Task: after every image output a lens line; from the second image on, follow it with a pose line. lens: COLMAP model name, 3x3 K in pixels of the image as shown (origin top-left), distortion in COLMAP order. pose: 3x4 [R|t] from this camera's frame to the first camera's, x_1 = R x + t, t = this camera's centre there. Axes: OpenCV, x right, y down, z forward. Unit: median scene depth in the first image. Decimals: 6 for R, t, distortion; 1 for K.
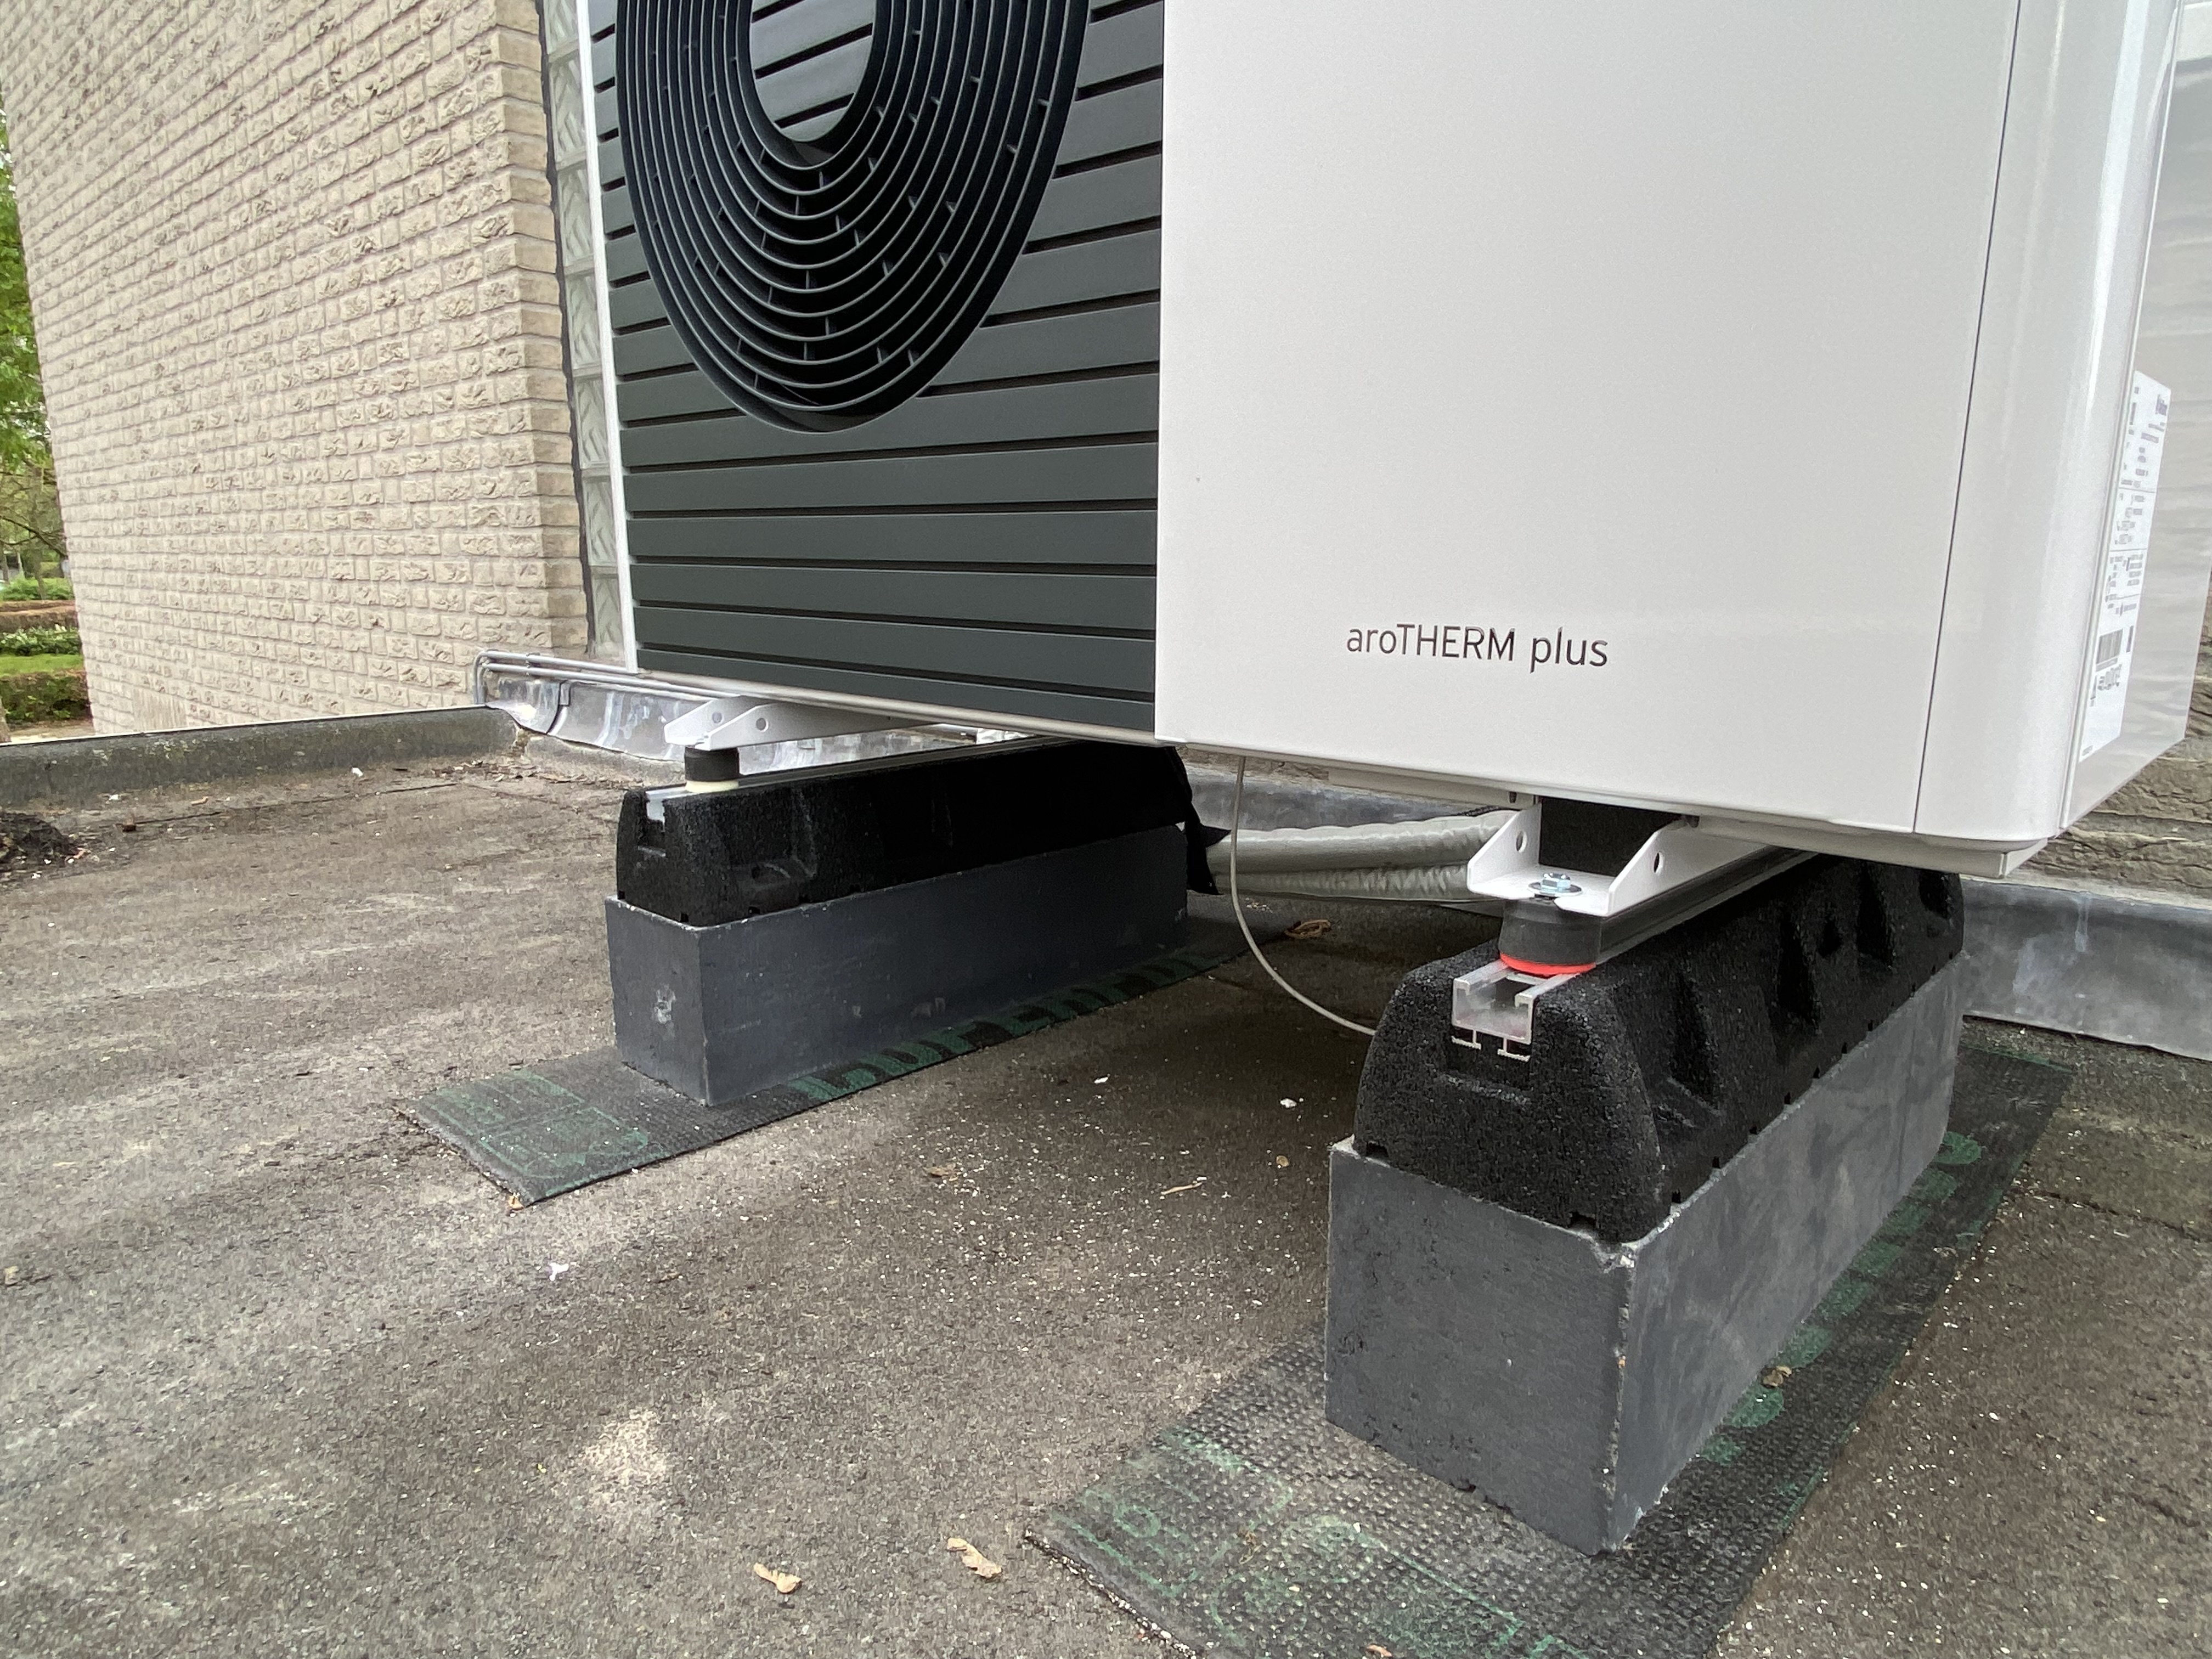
lens RADIAL K [[1371.1, 0, 1106.0], [0, 1371.1, 829.5], [0, 0, 1]] dist [0.000868, 0.000231]
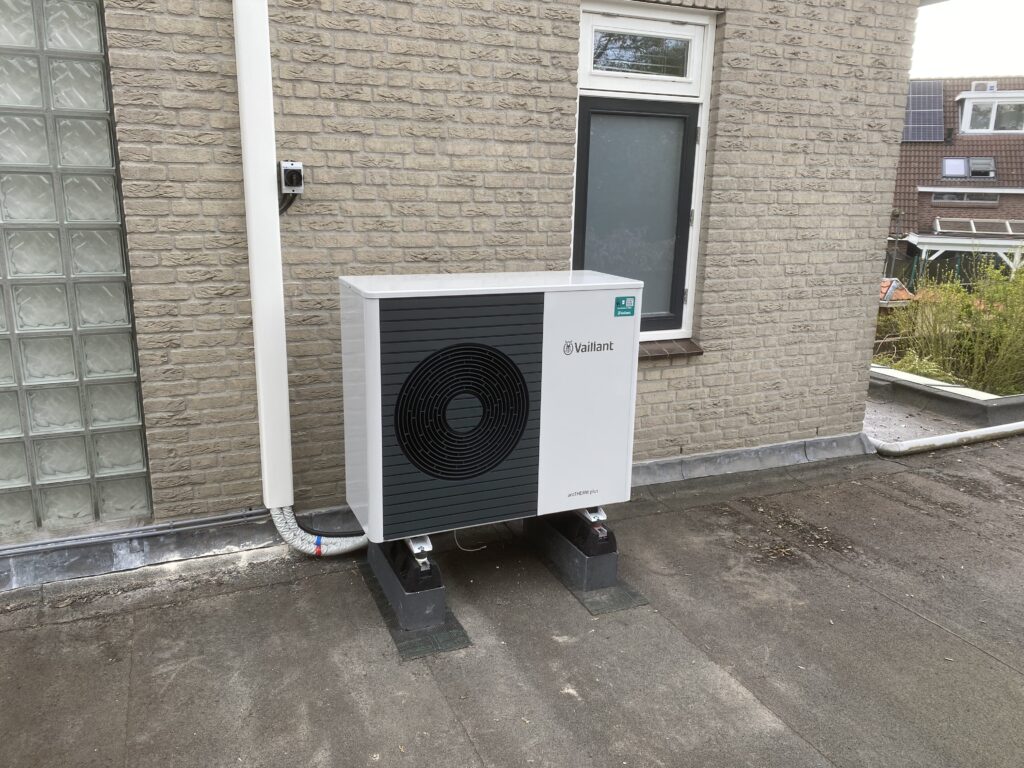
lens RADIAL K [[783.8, 0, 512.0], [0, 783.8, 384.0], [0, 0, 1]] dist [0.004635, 0.007309]
pose [[0.398192, -0.226319, 0.888945, -2.623663], [0.168777, 0.970618, 0.171511, -1.100466], [-0.901642, 0.081739, 0.424689, -0.435226]]
